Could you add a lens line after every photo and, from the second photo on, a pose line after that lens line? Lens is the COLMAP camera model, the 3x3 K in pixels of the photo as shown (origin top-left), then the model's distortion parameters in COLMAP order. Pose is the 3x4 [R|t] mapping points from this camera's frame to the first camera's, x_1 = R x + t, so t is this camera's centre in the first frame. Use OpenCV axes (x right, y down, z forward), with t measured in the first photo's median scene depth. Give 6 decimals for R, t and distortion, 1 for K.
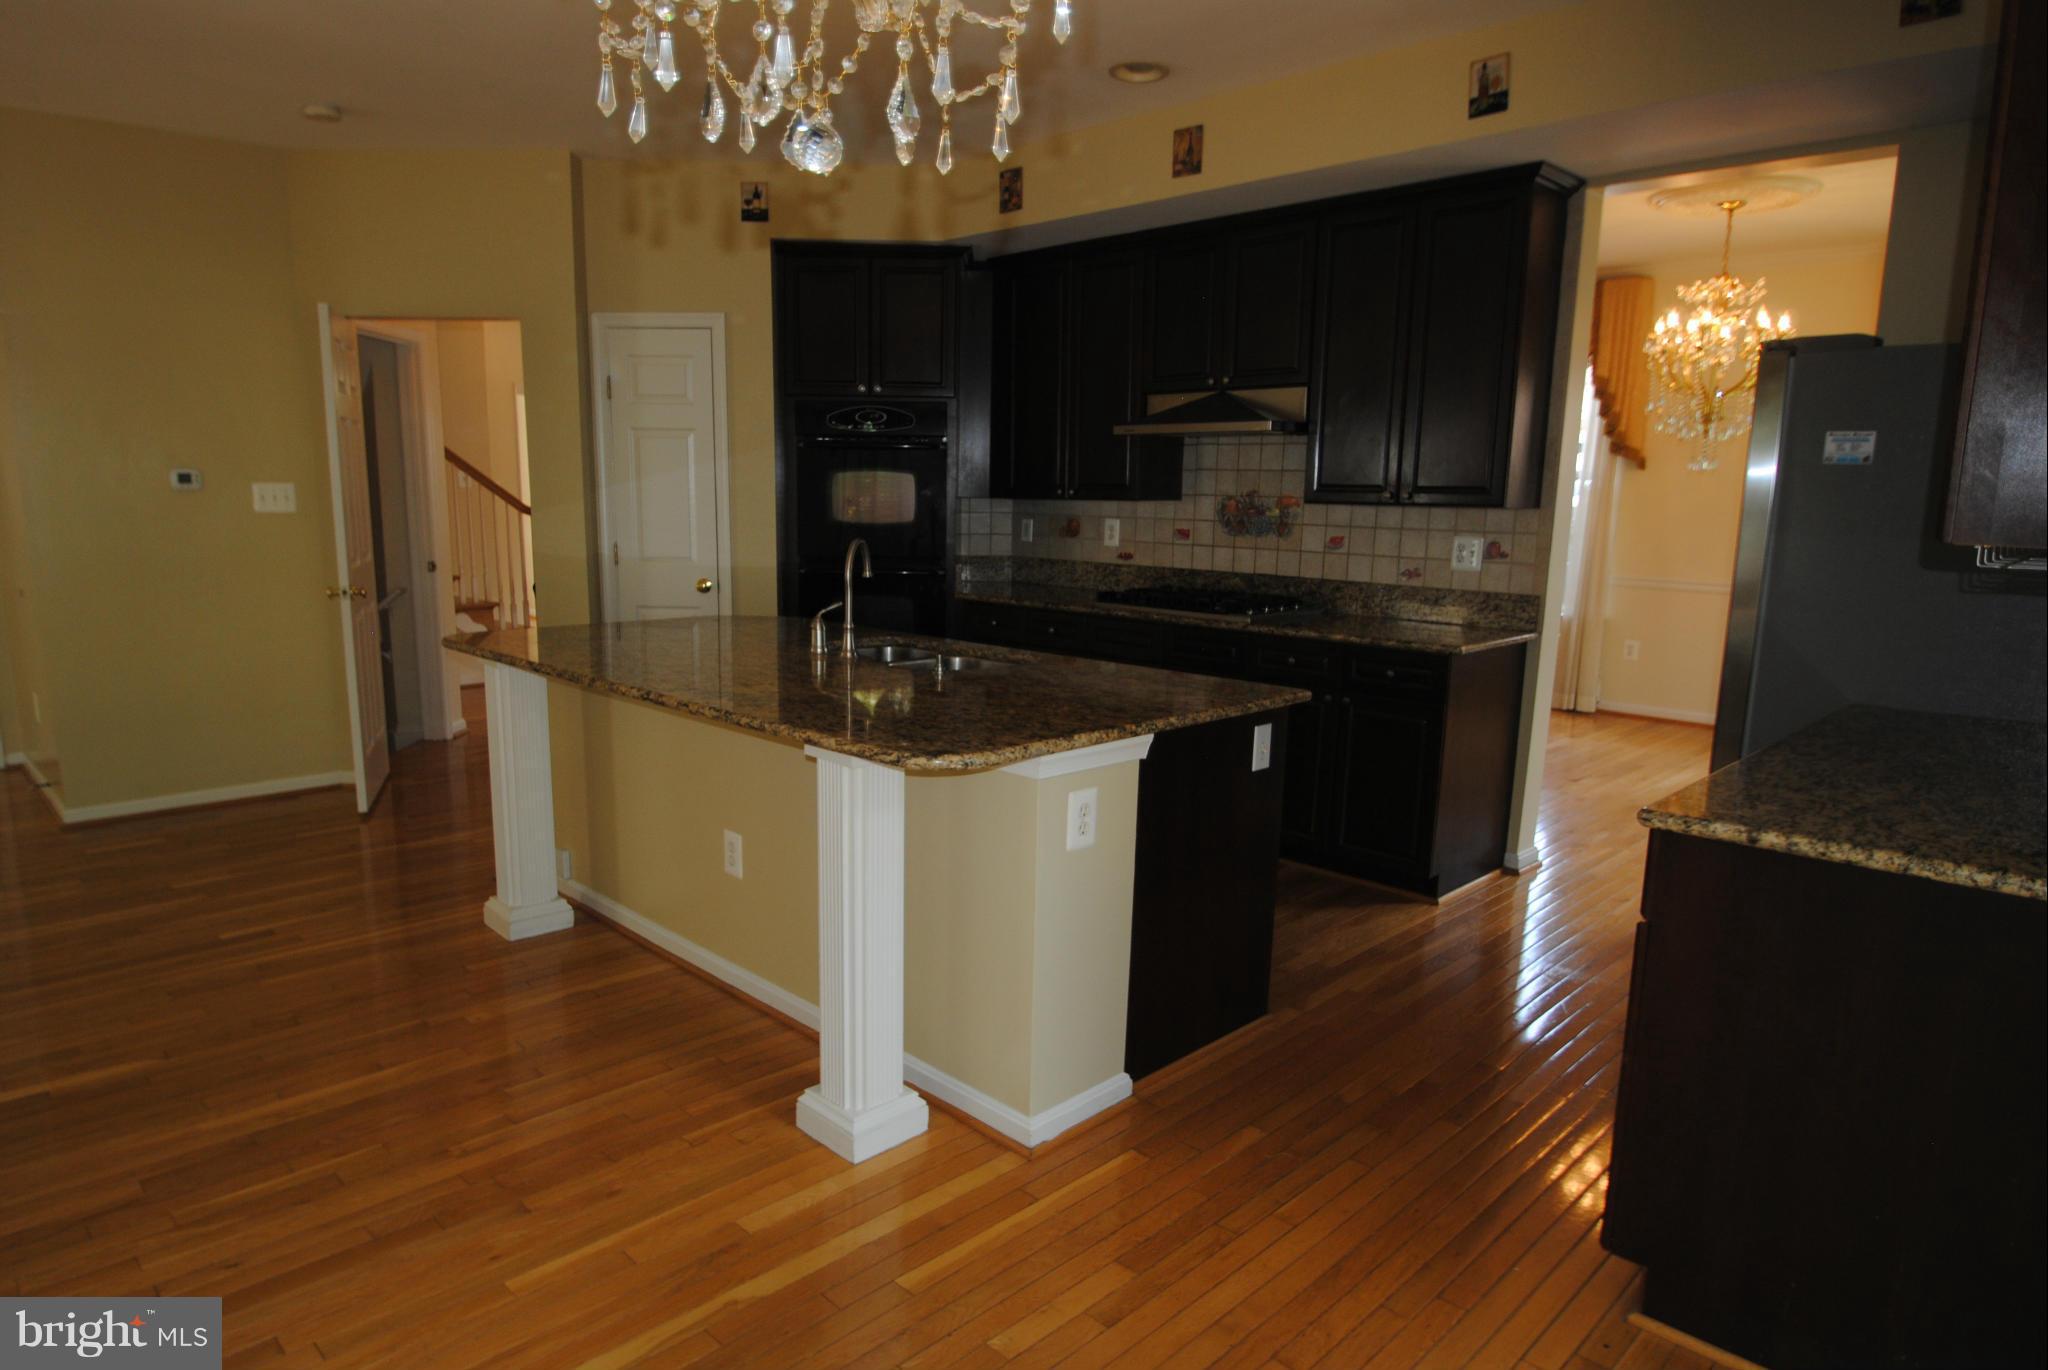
lens RADIAL K [[1212.3, 0, 991.0], [0, 1212.3, 714.4], [0, 0, 1]] dist [-0.024245, -0.010009]
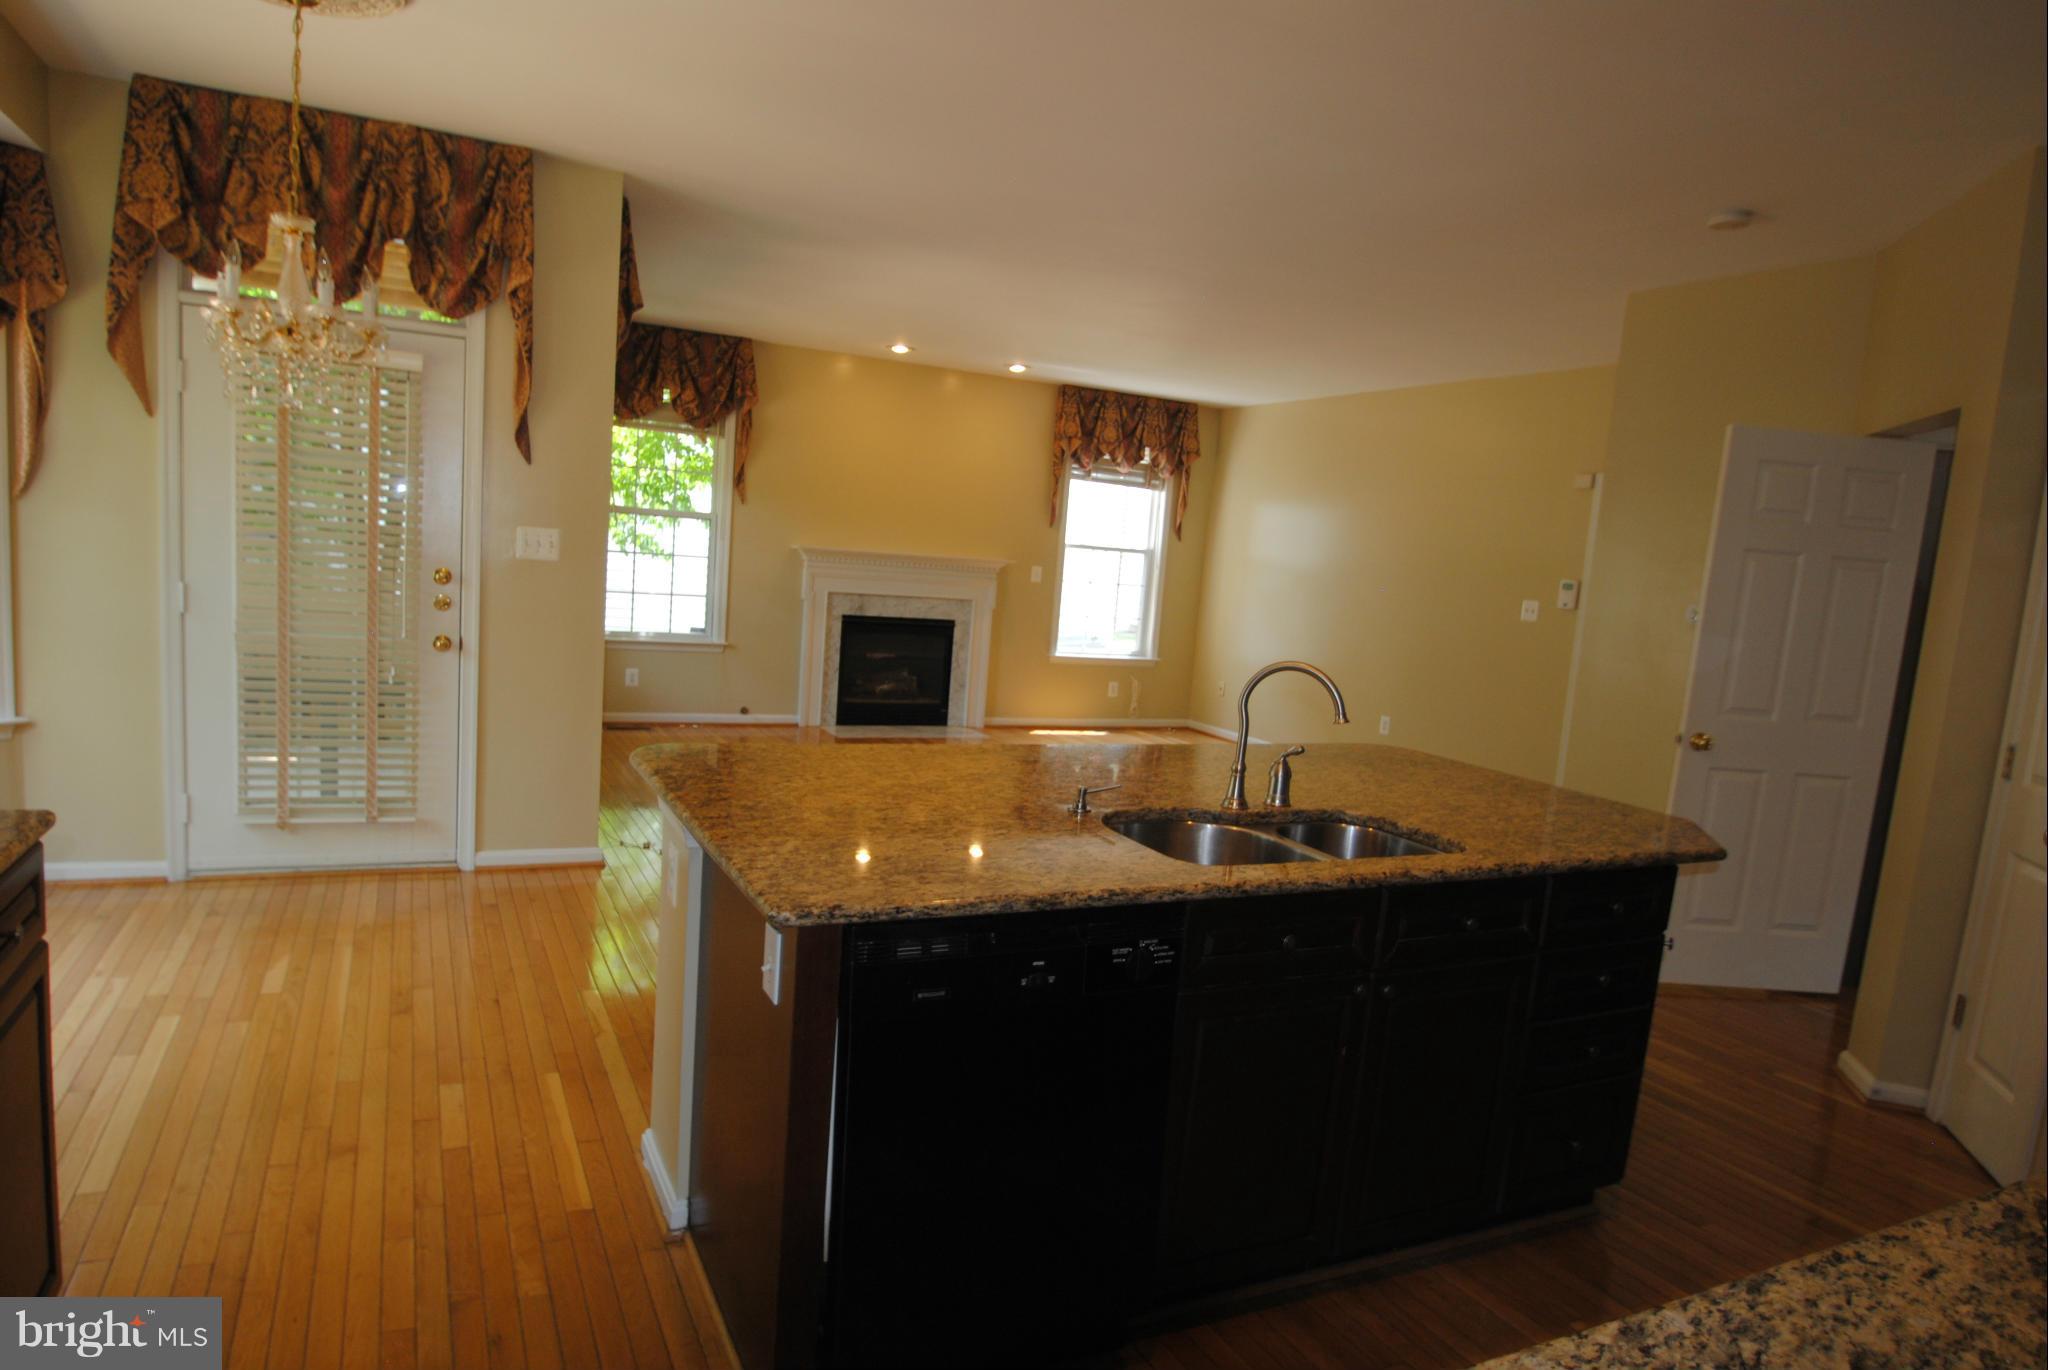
lens RADIAL K [[1212.3, 0, 979.2], [0, 1212.3, 724.1], [0, 0, 1]] dist [-0.024245, -0.010009]
pose [[-0.329726, 0.094954, -0.939289, 0.481851], [-0.257492, 0.948163, 0.186240, -0.147186], [0.908283, 0.303268, -0.288184, 0.781166]]
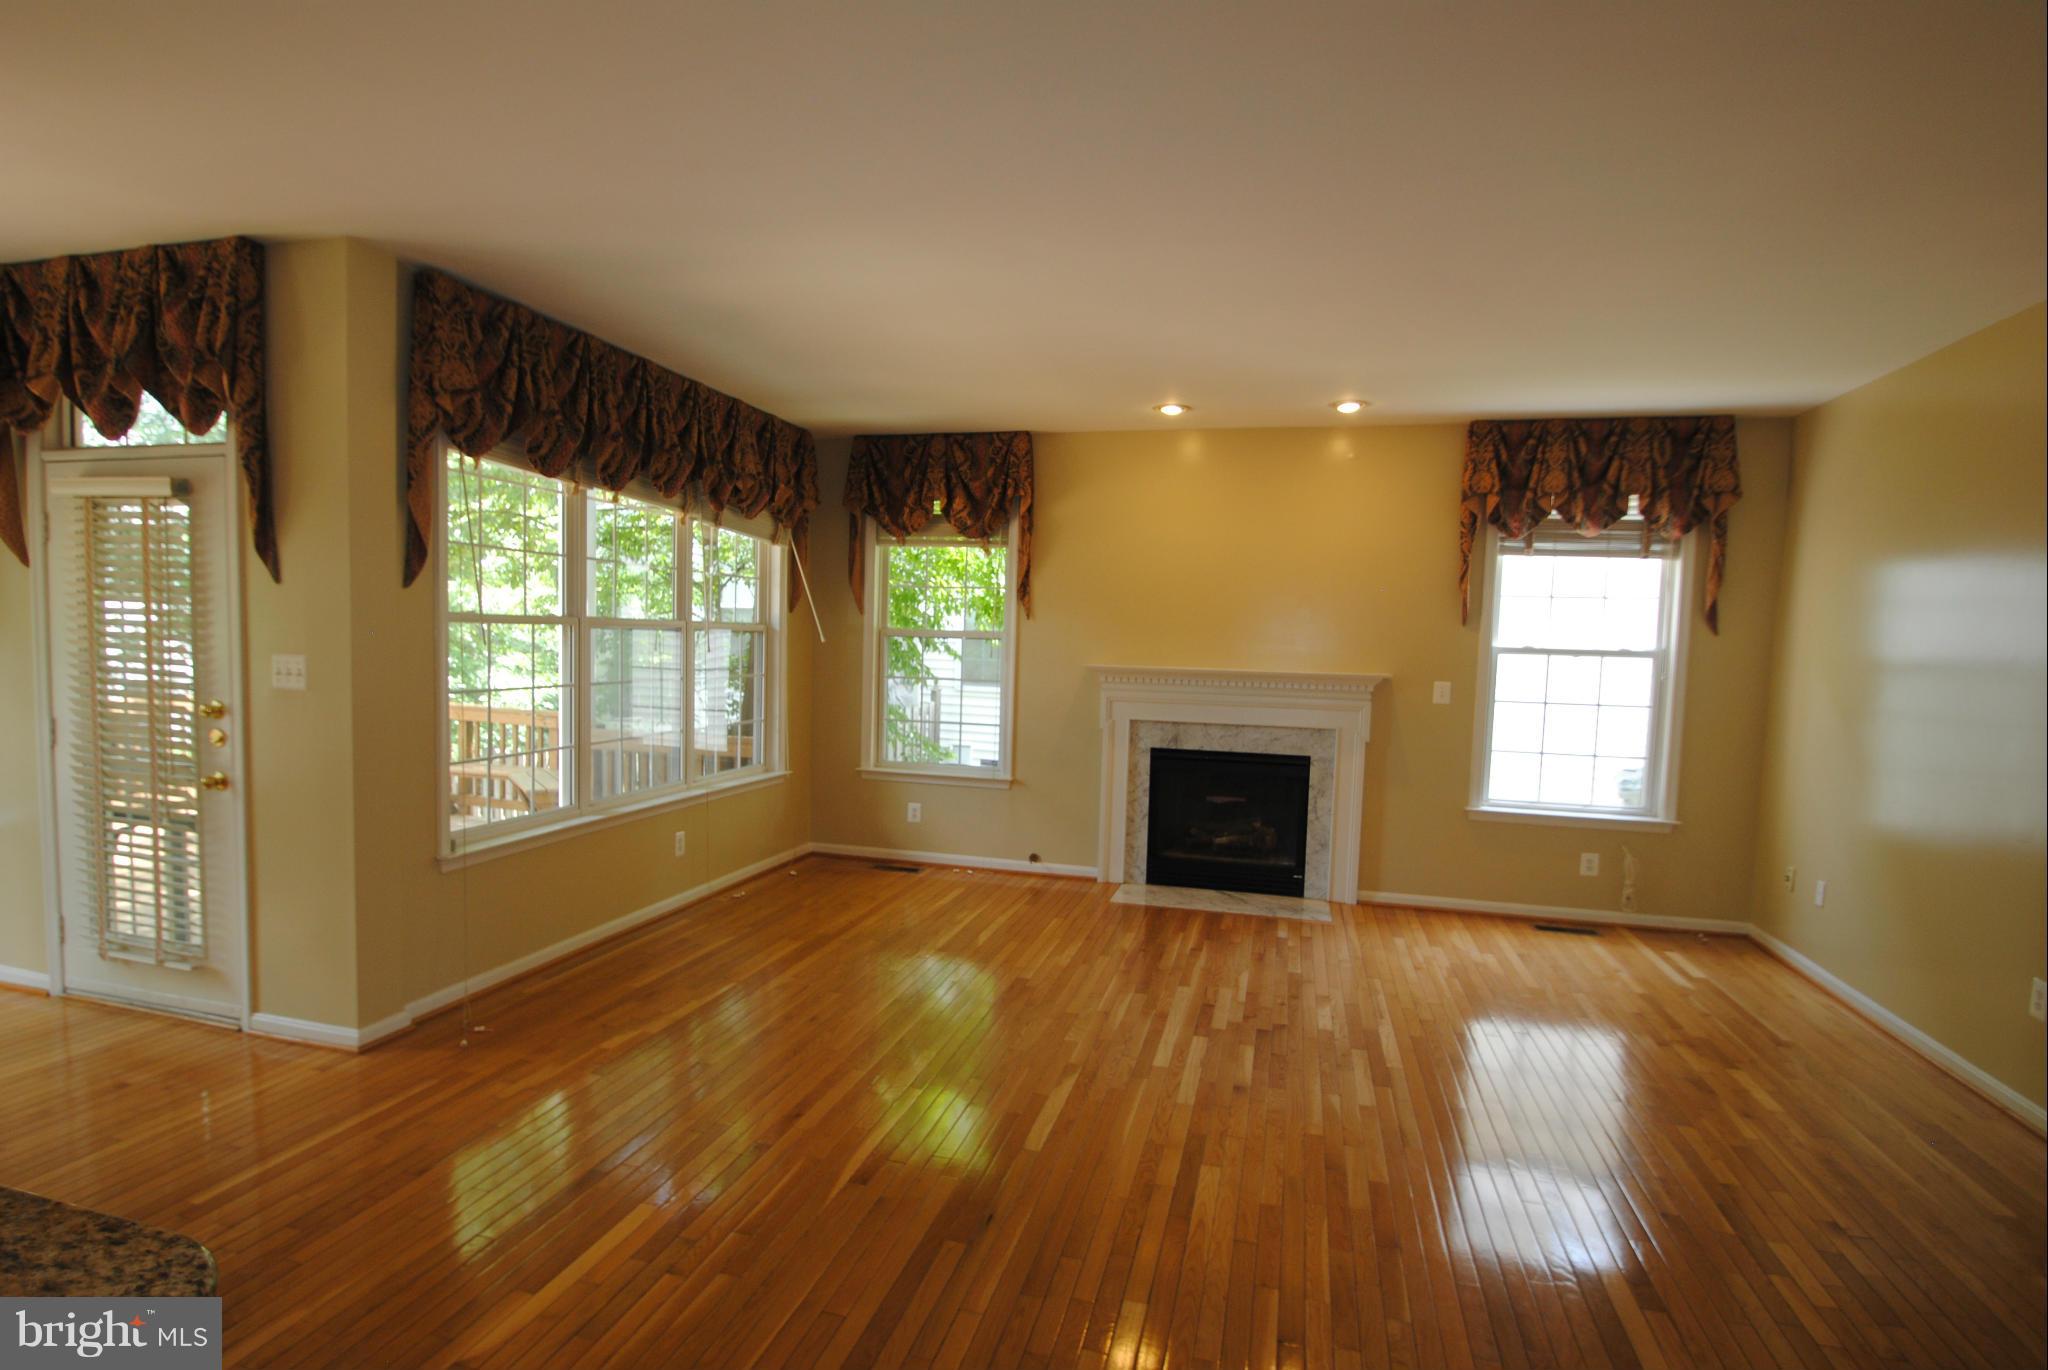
lens RADIAL K [[1071.0, 0, 985.6], [0, 1071.0, 718.5], [0, 0, 1]] dist [-0.012025, -0.011900]
pose [[-0.868952, -0.001625, -0.494894, -0.393983], [-0.133903, 0.963468, 0.231949, -0.222348], [0.476437, 0.267820, -0.837424, 1.012660]]
